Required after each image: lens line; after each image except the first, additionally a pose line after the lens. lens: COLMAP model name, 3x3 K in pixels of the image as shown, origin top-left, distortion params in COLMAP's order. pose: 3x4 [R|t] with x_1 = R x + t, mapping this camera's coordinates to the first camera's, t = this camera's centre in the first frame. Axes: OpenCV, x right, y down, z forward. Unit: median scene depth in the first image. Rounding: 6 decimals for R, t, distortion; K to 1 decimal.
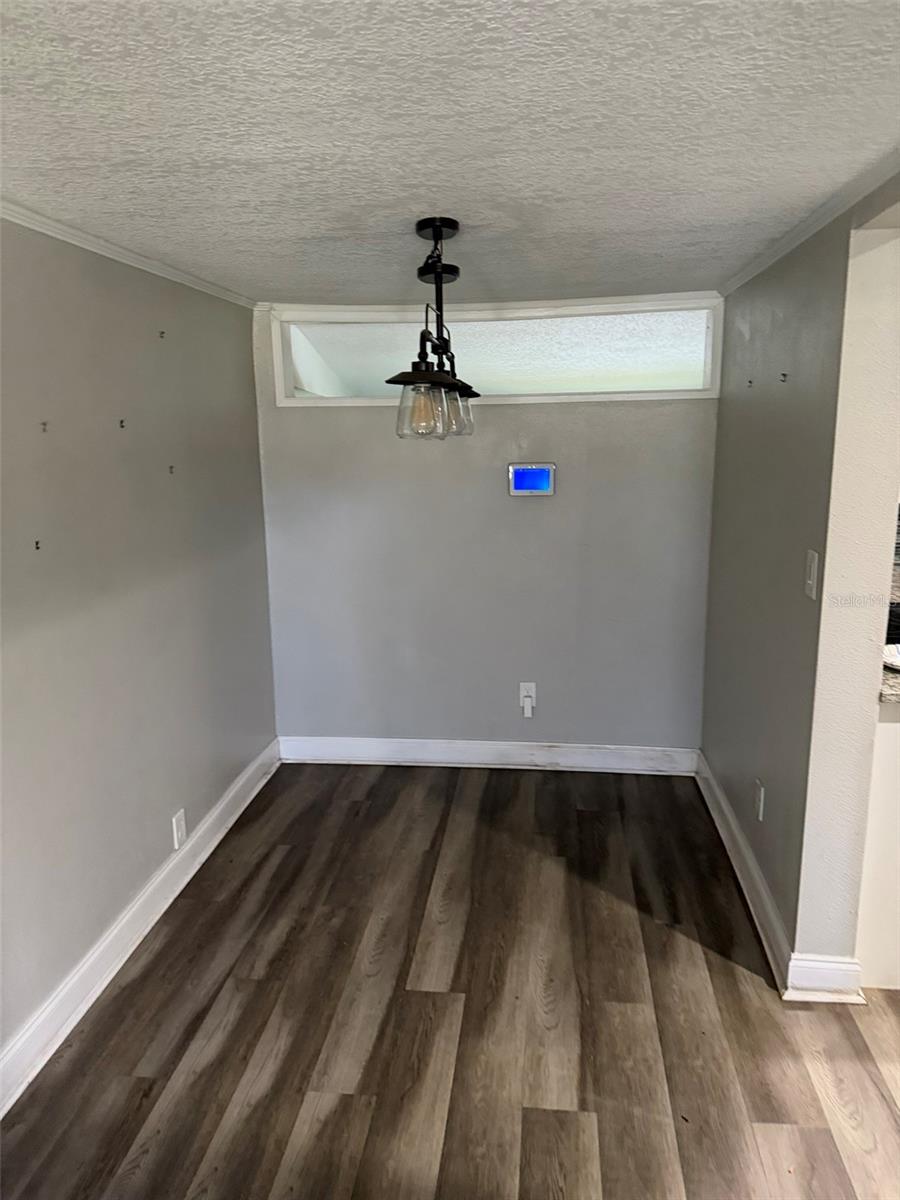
lens RADIAL K [[852.2, 0, 454.3], [0, 852.2, 607.0], [0, 0, 1]] dist [0.059547, -0.061101]
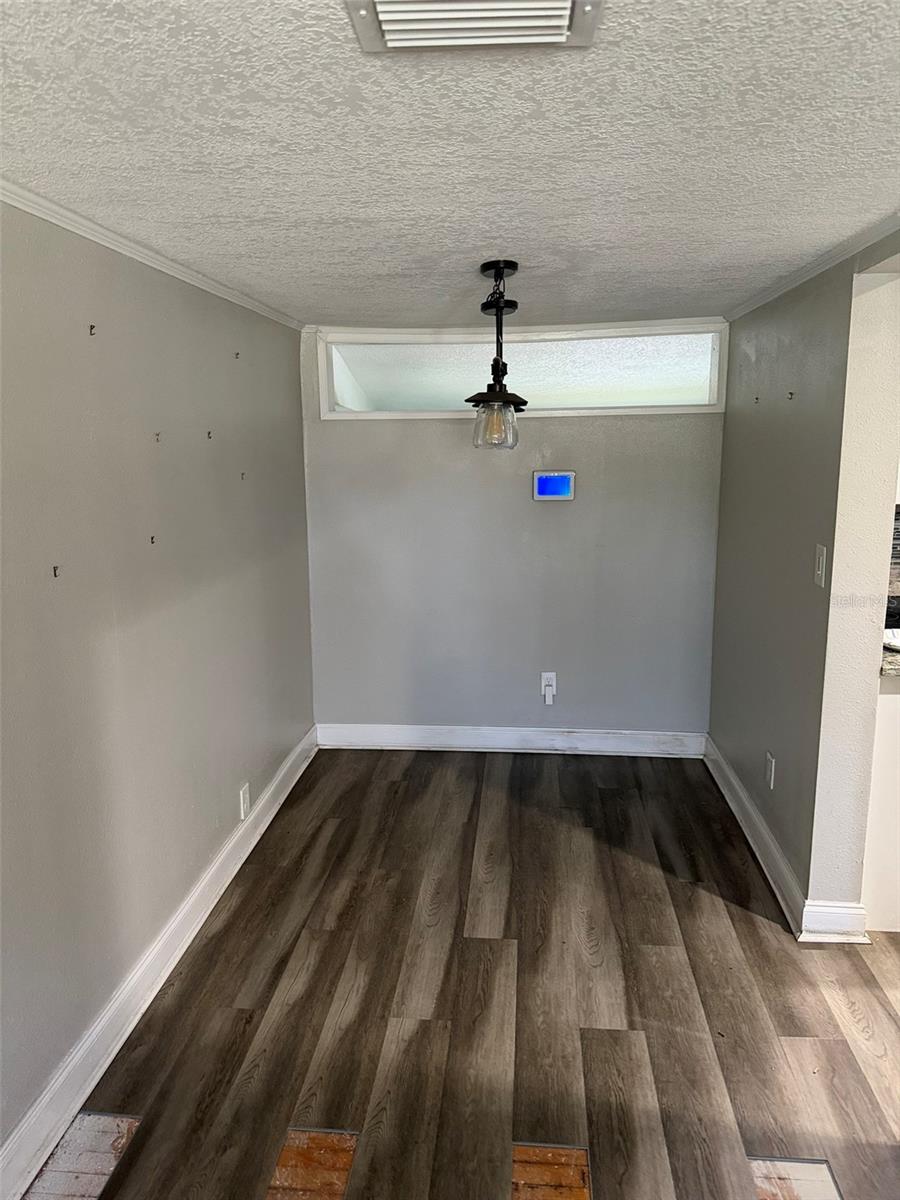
lens RADIAL K [[852.2, 0, 453.2], [0, 852.2, 594.3], [0, 0, 1]] dist [0.059547, -0.061101]
pose [[0.999746, -0.001686, 0.022469, -0.103089], [0.002284, 0.999643, -0.026625, 0.030697], [-0.022416, 0.026669, 0.999393, -0.142680]]
